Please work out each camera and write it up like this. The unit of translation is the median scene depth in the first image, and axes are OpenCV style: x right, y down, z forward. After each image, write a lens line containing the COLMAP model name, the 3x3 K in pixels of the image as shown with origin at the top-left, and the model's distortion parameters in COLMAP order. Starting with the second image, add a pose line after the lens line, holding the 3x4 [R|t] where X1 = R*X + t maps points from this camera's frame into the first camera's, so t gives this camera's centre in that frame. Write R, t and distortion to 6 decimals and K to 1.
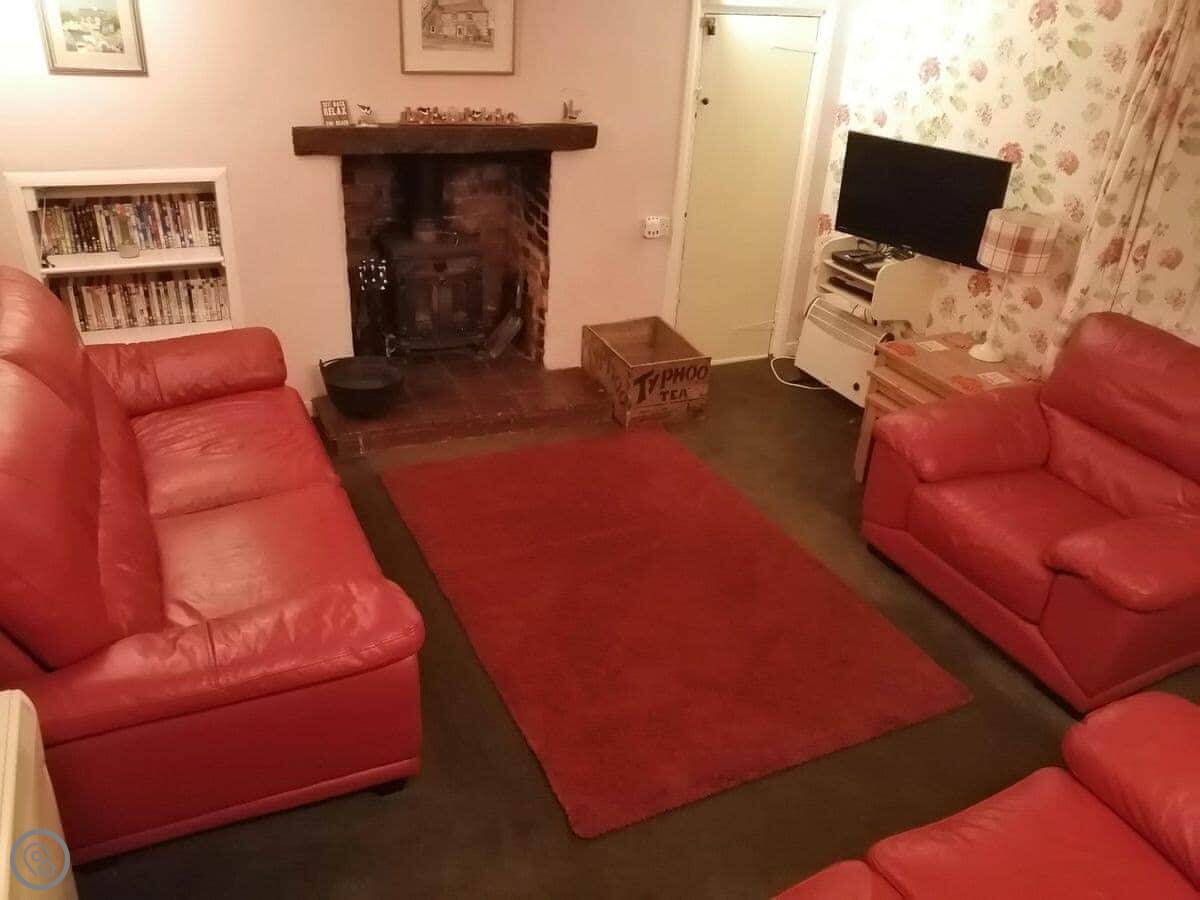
lens RADIAL K [[938.6, 0, 598.2], [0, 938.6, 451.5], [0, 0, 1]] dist [0.000532, -0.013813]
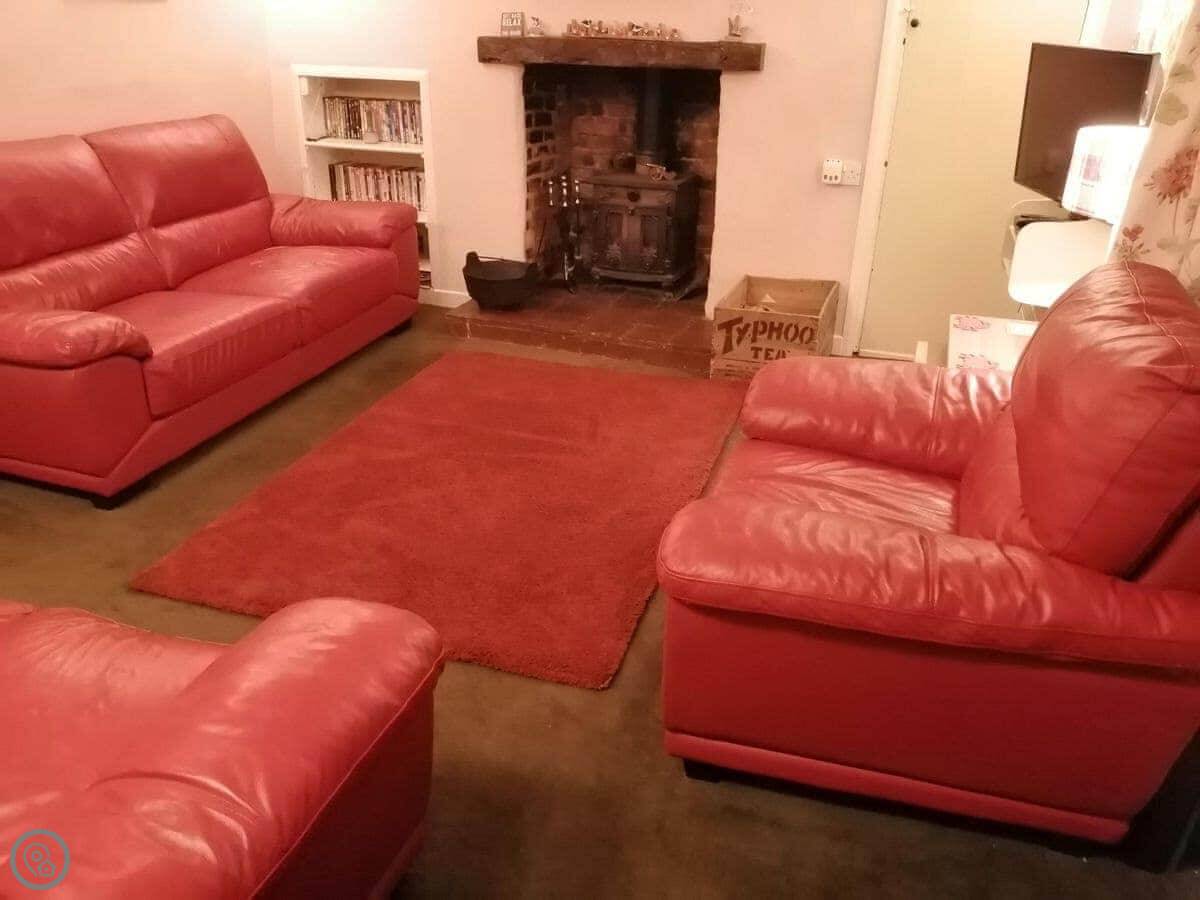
lens RADIAL K [[938.6, 0, 599.4], [0, 938.6, 448.4], [0, 0, 1]] dist [0.000532, -0.013813]
pose [[0.732953, 0.251906, -0.631921, 0.572799], [-0.297483, 0.954075, 0.035284, 0.040449], [0.611788, 0.162124, 0.774230, 0.276047]]
